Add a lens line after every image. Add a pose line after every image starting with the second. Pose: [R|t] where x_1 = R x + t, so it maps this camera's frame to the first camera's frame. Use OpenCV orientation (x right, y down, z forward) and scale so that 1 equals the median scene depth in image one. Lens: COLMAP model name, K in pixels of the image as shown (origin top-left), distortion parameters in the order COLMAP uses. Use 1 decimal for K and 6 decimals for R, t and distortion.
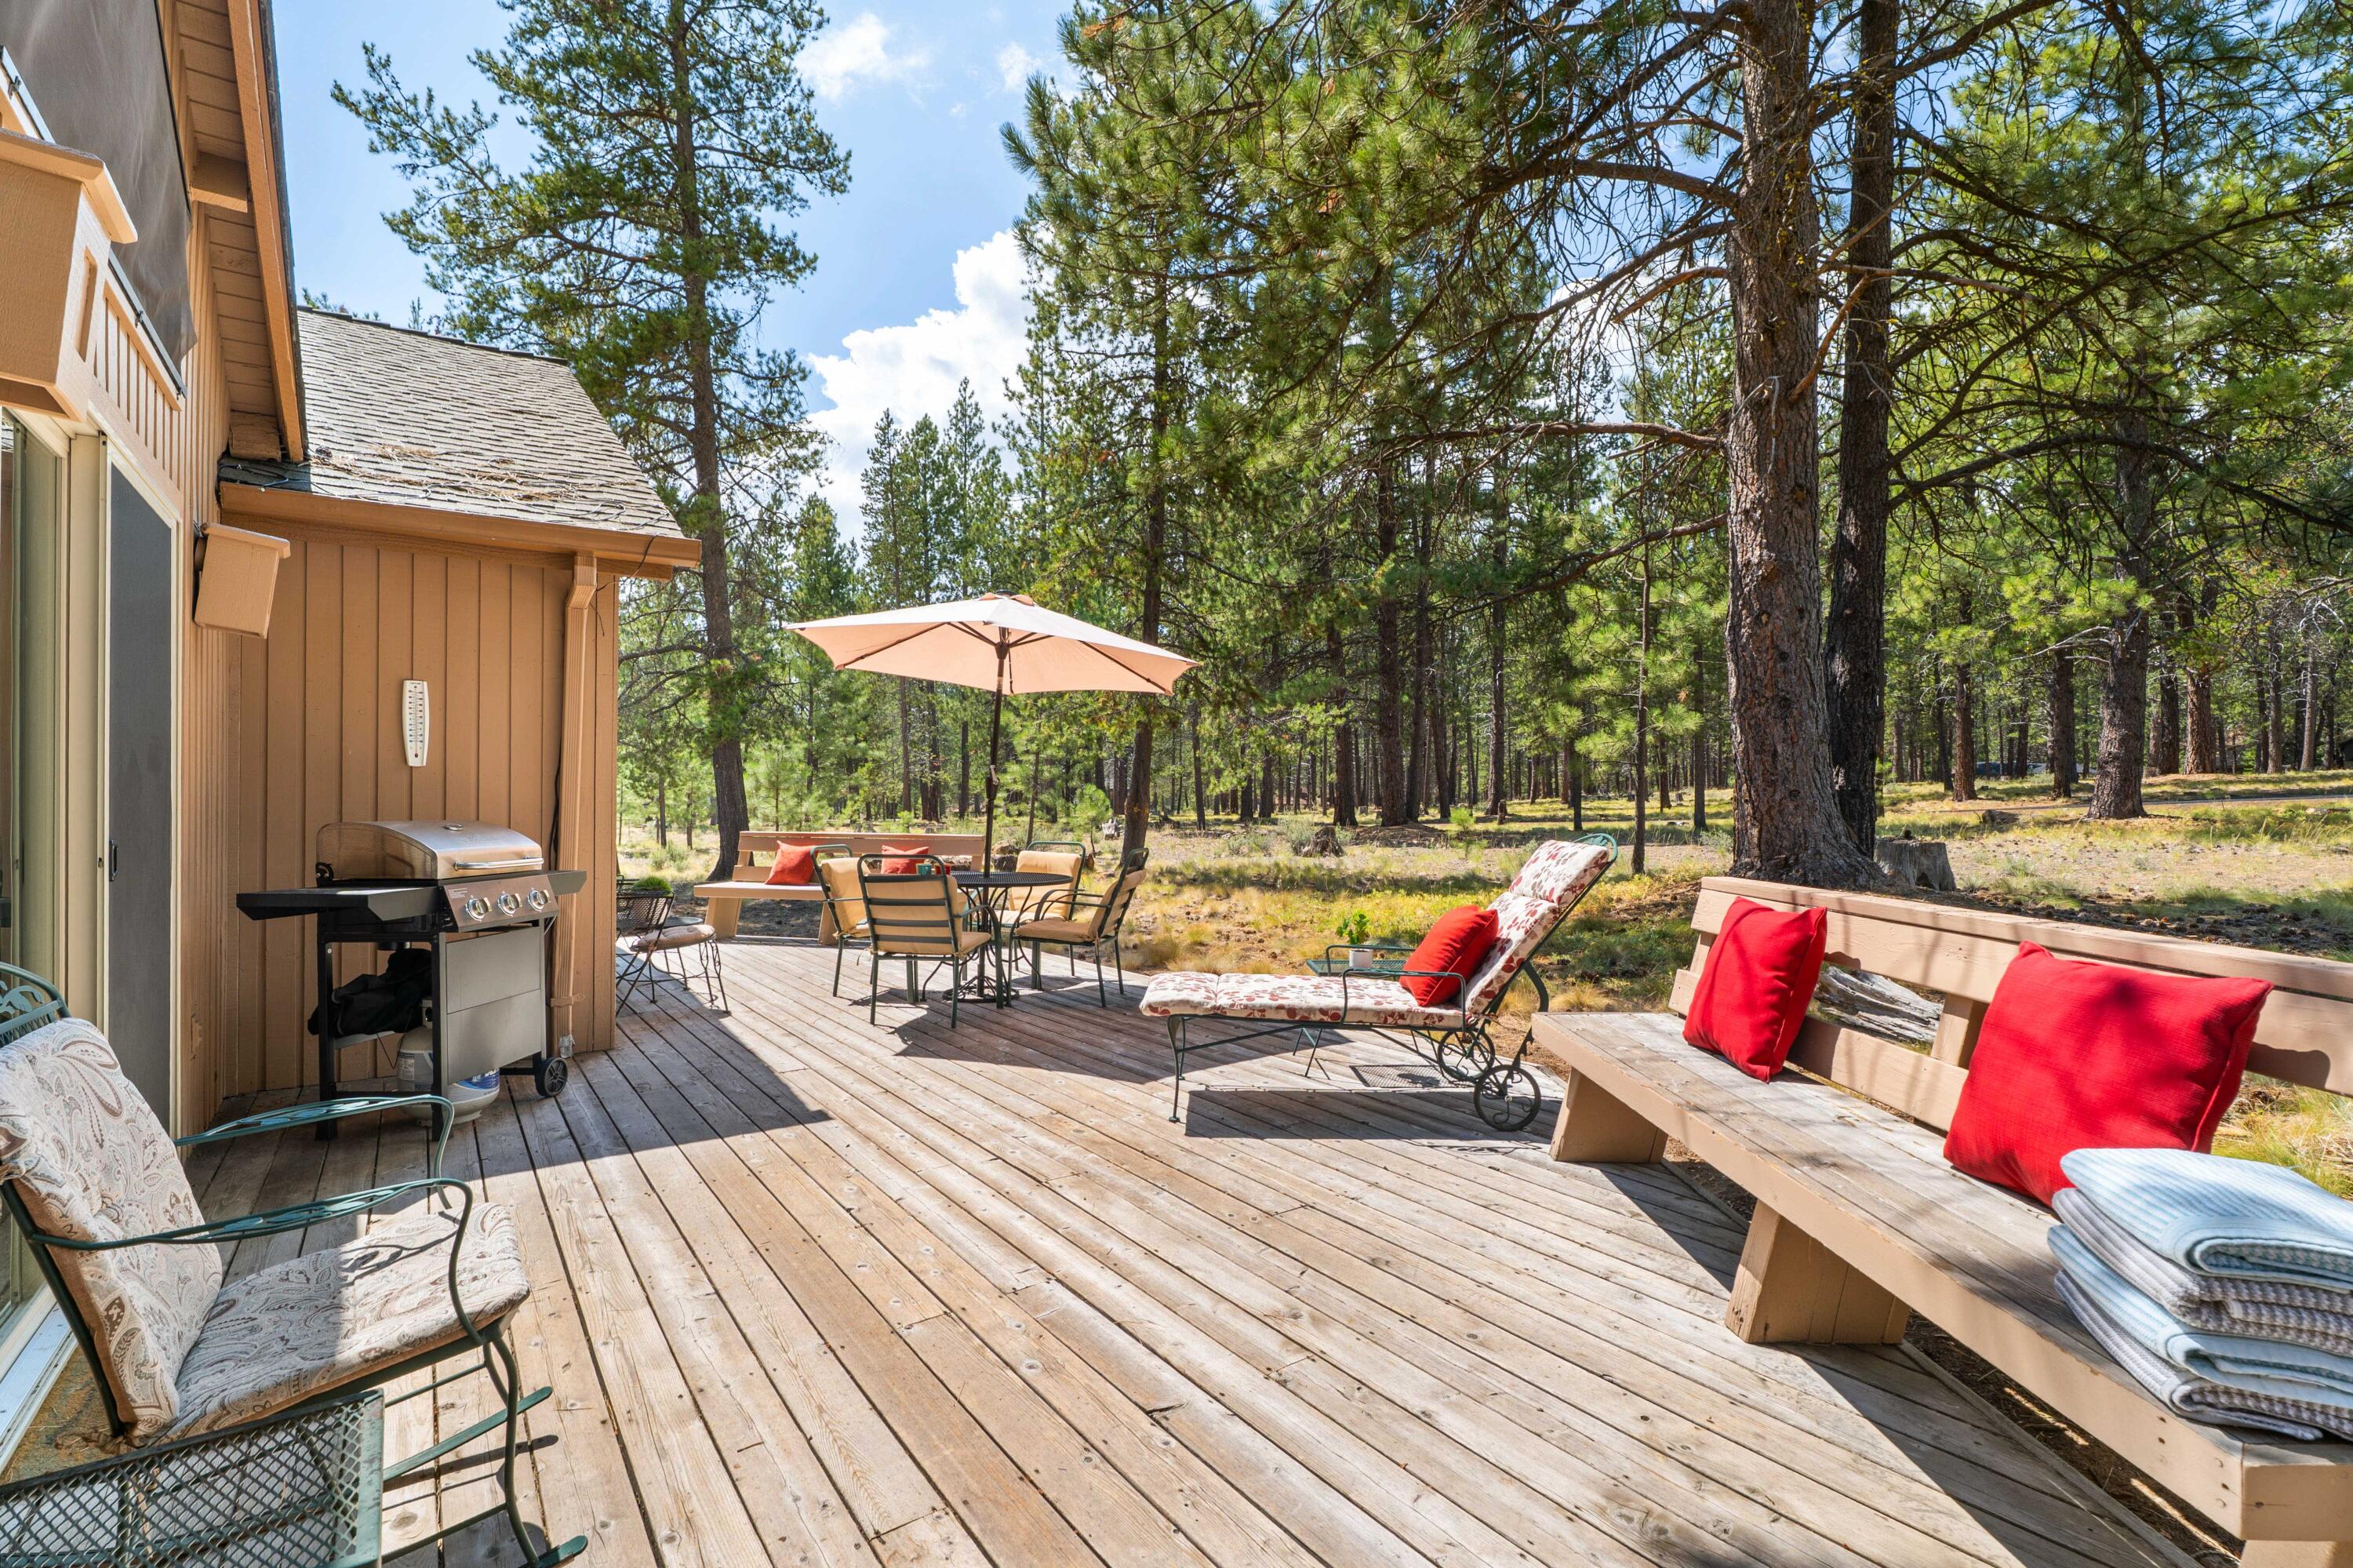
lens RADIAL K [[1063.0, 0, 1173.1], [0, 1063.0, 807.9], [0, 0, 1]] dist [-0.001381, 0.000173]
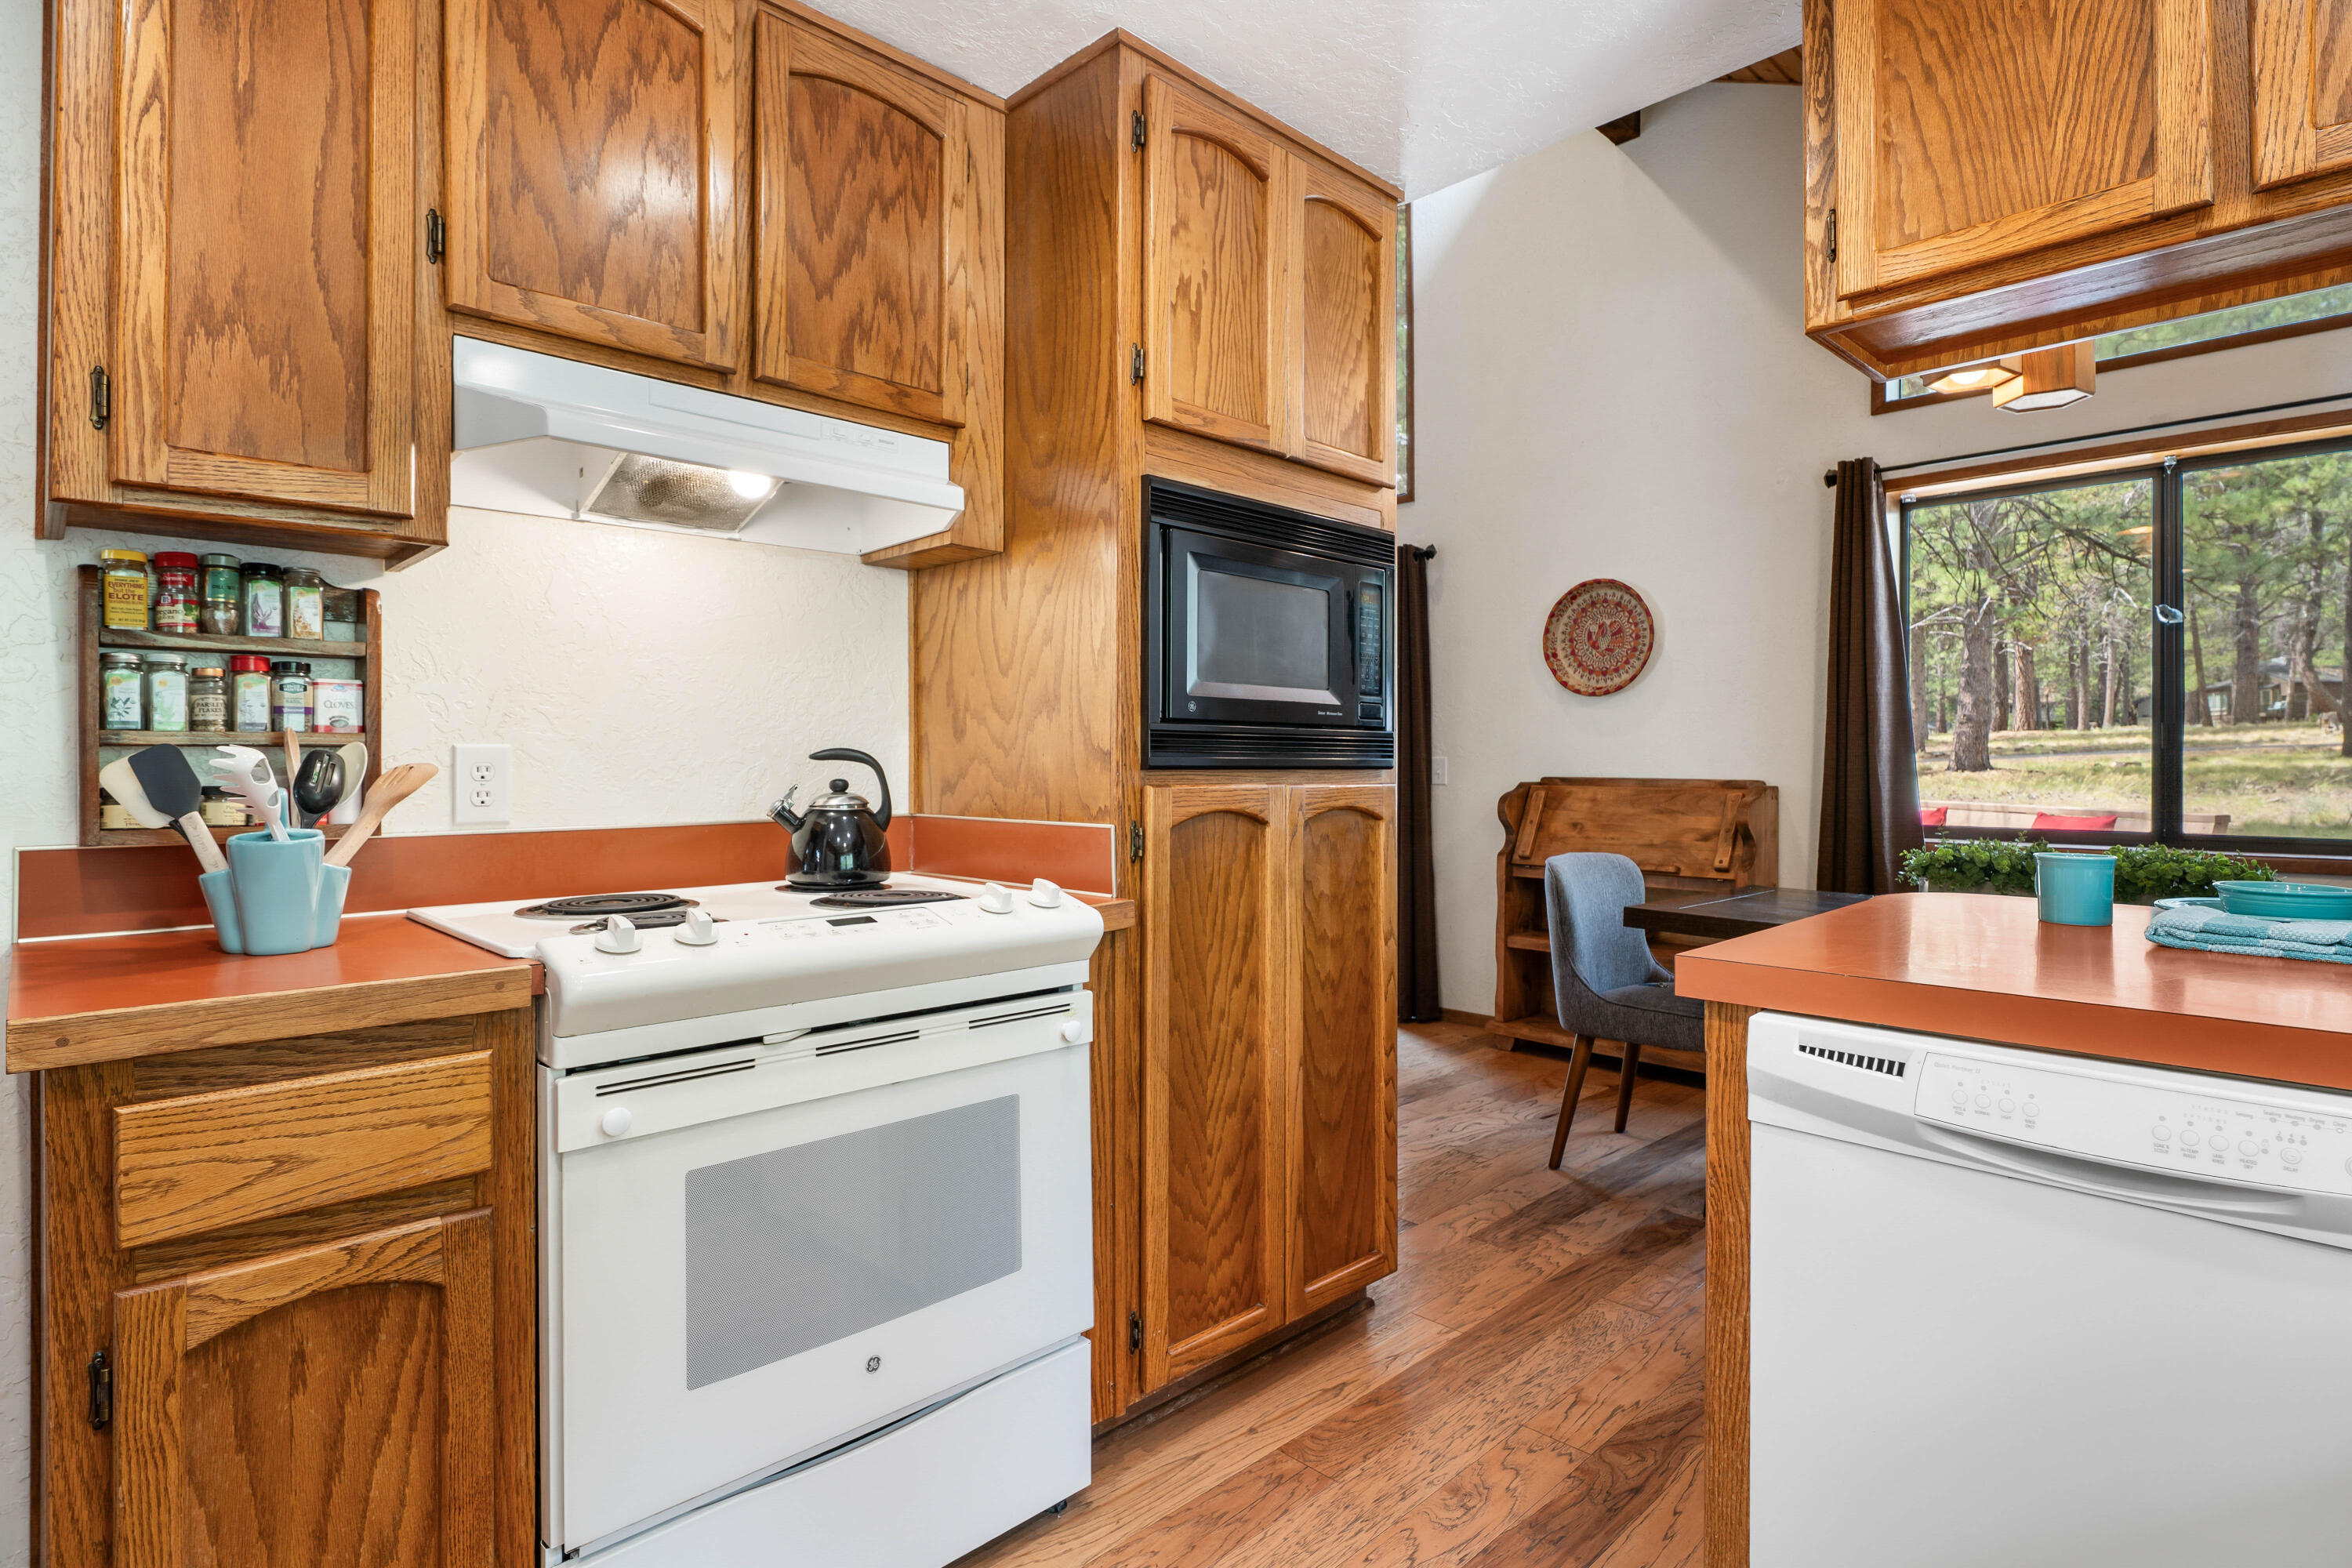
lens RADIAL K [[1189.4, 0, 1179.4], [0, 1189.4, 771.7], [0, 0, 1]] dist [-0.003075, -0.000313]
pose [[0.987941, -0.006858, 0.154676, -0.106134], [0.006355, 0.999973, 0.003751, 0.000113], [-0.154697, -0.002722, 0.987958, -0.096469]]
